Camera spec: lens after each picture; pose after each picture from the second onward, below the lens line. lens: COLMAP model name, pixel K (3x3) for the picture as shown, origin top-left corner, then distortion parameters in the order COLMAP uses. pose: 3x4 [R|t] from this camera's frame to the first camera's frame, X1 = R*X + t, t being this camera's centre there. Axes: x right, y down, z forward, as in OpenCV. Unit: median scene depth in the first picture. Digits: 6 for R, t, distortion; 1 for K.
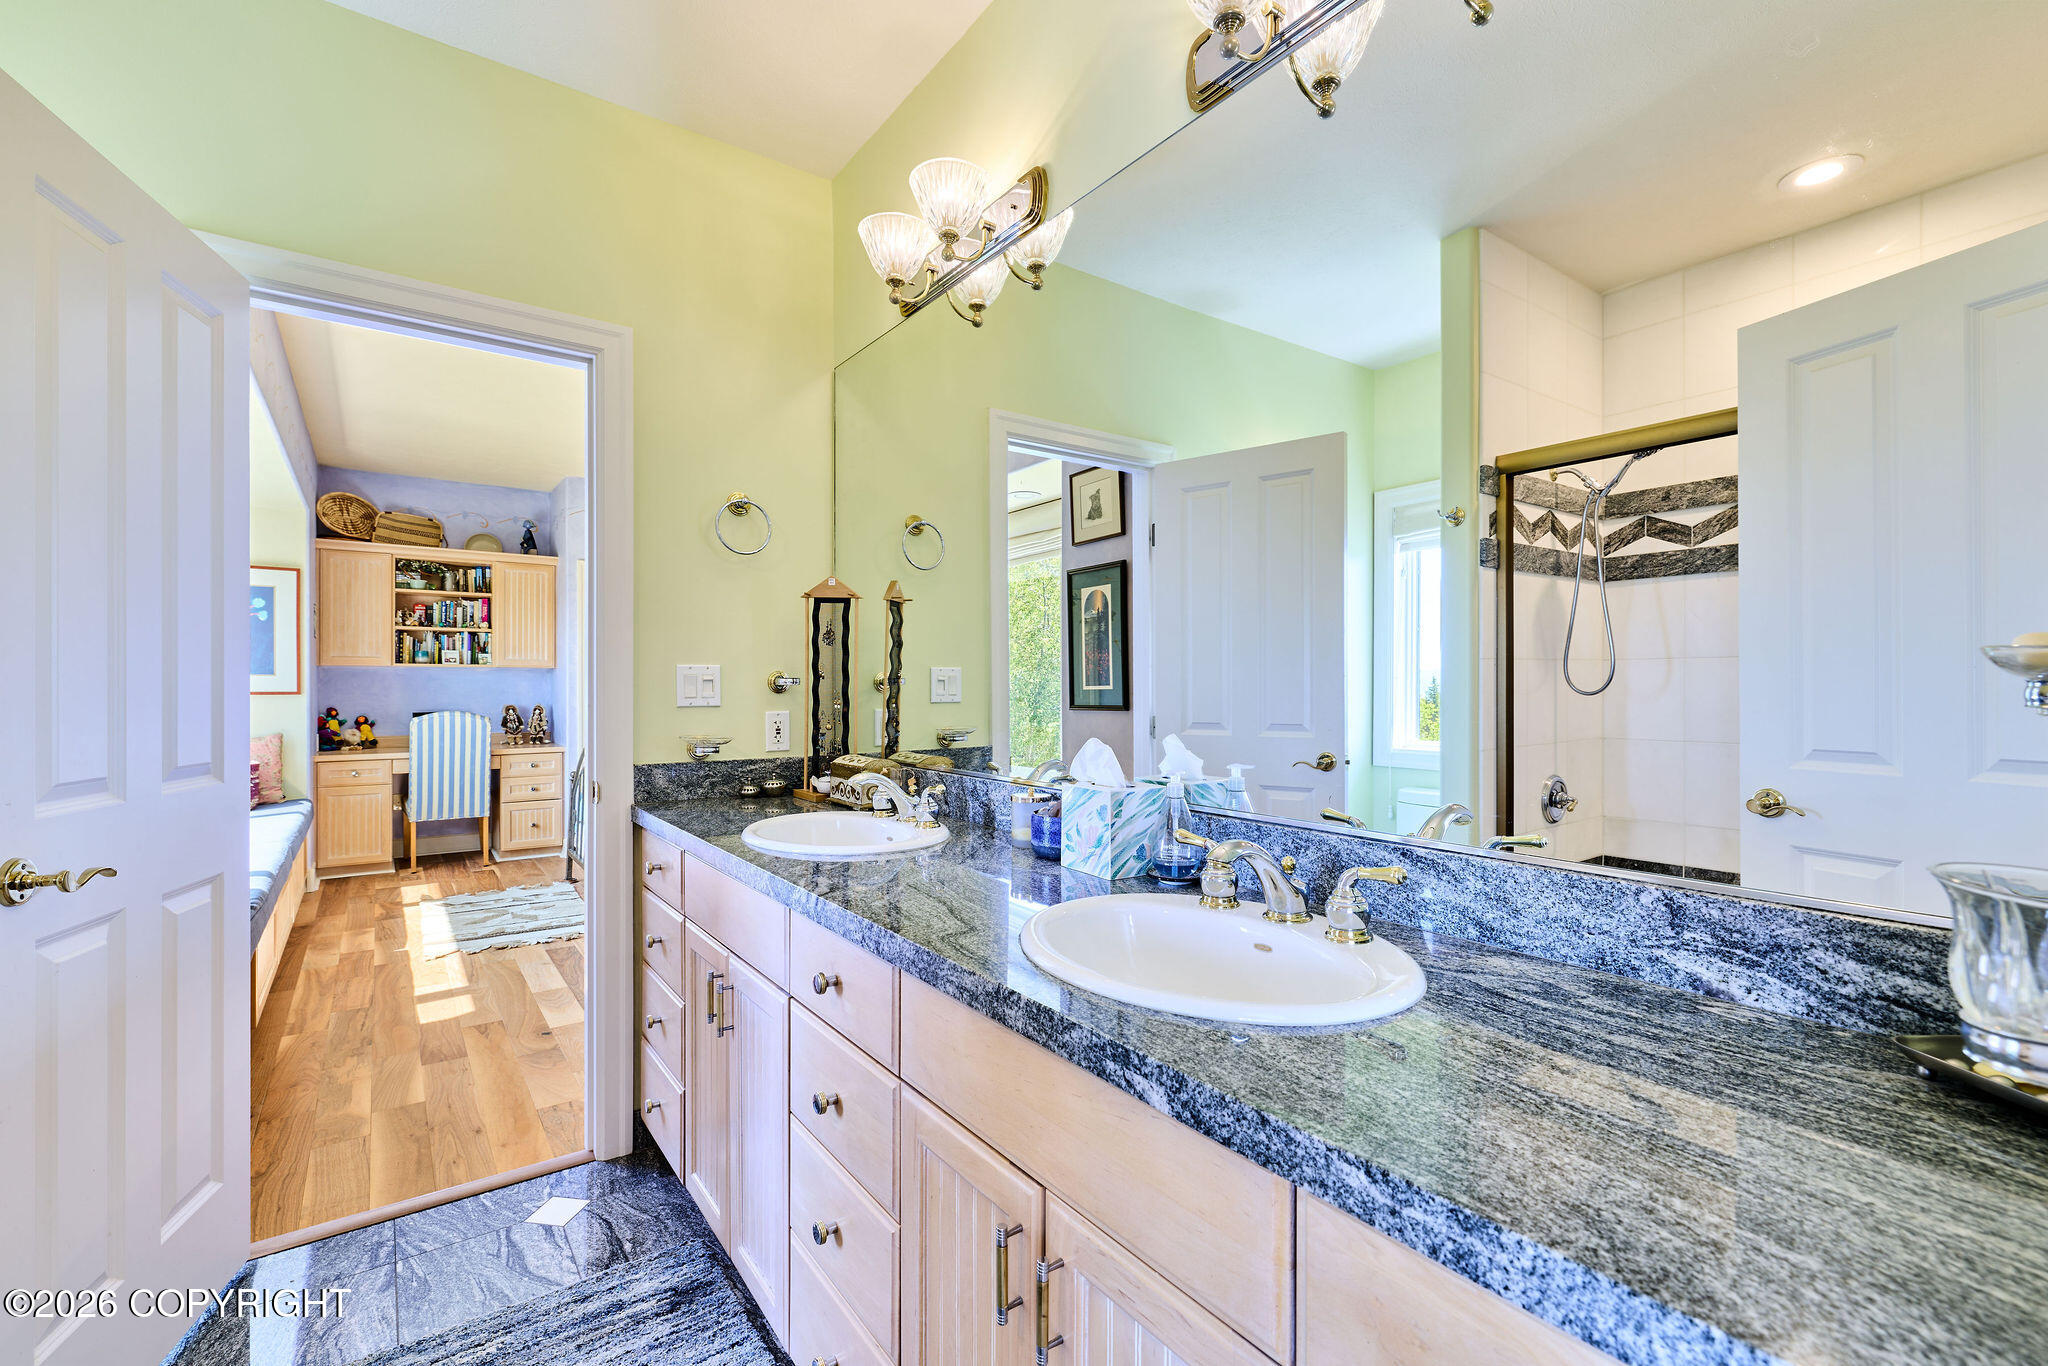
lens RADIAL K [[888.0, 0, 1021.5], [0, 888.0, 688.1], [0, 0, 1]] dist [0.001013, 0.000135]
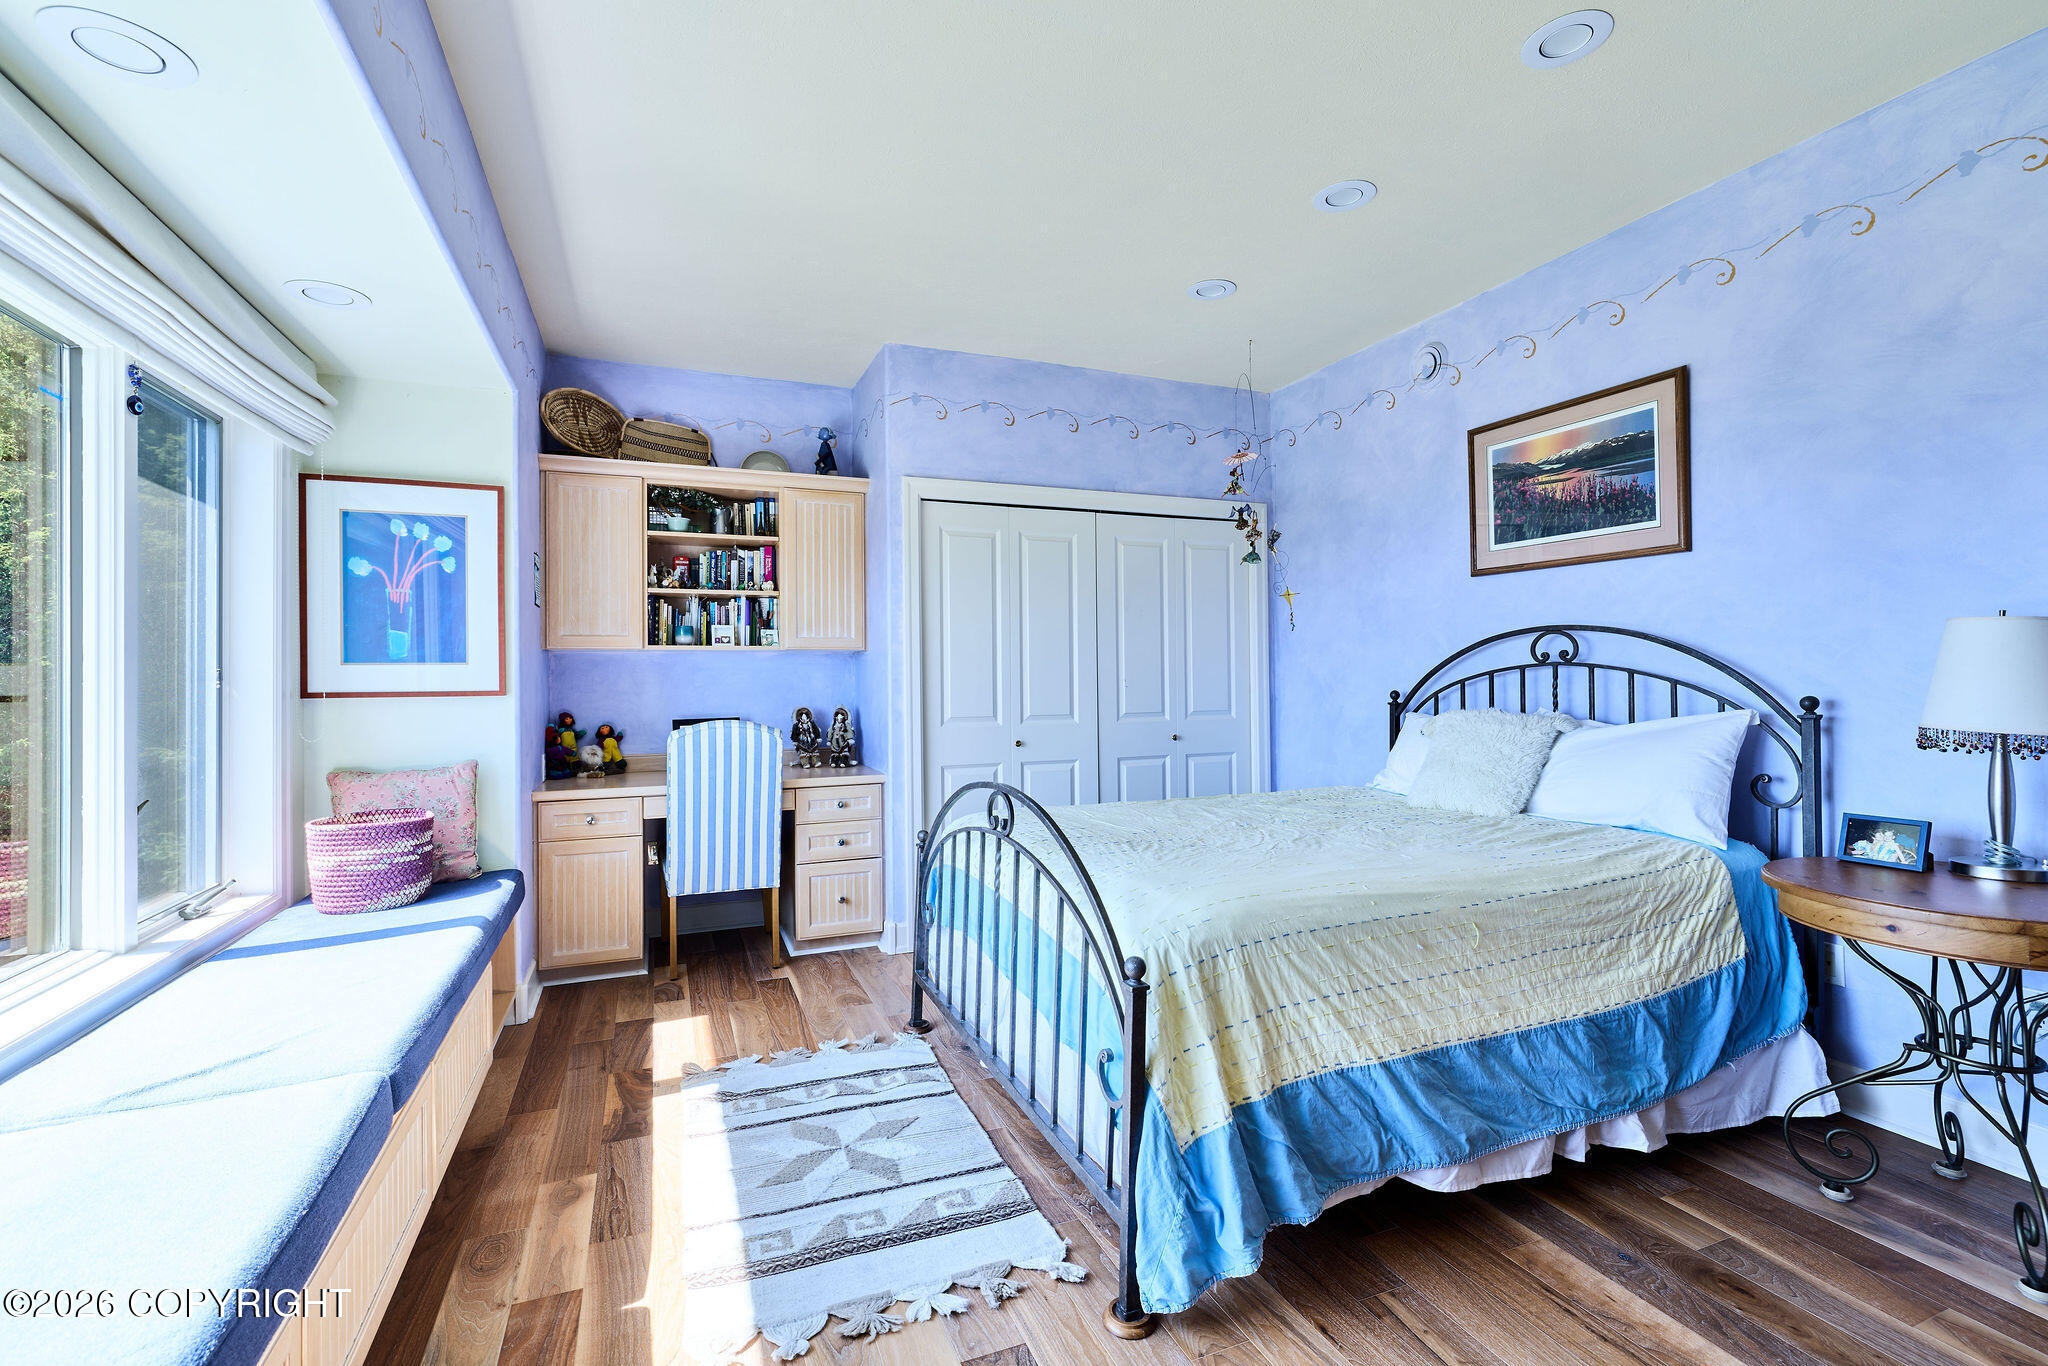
lens RADIAL K [[879.8, 0, 1015.9], [0, 879.8, 676.0], [0, 0, 1]] dist [-0.004695, -0.000262]
pose [[0.971088, -0.008067, -0.238586, -0.283832], [0.007596, 0.999967, -0.002894, -0.001229], [0.238602, 0.000998, 0.971117, 0.430033]]
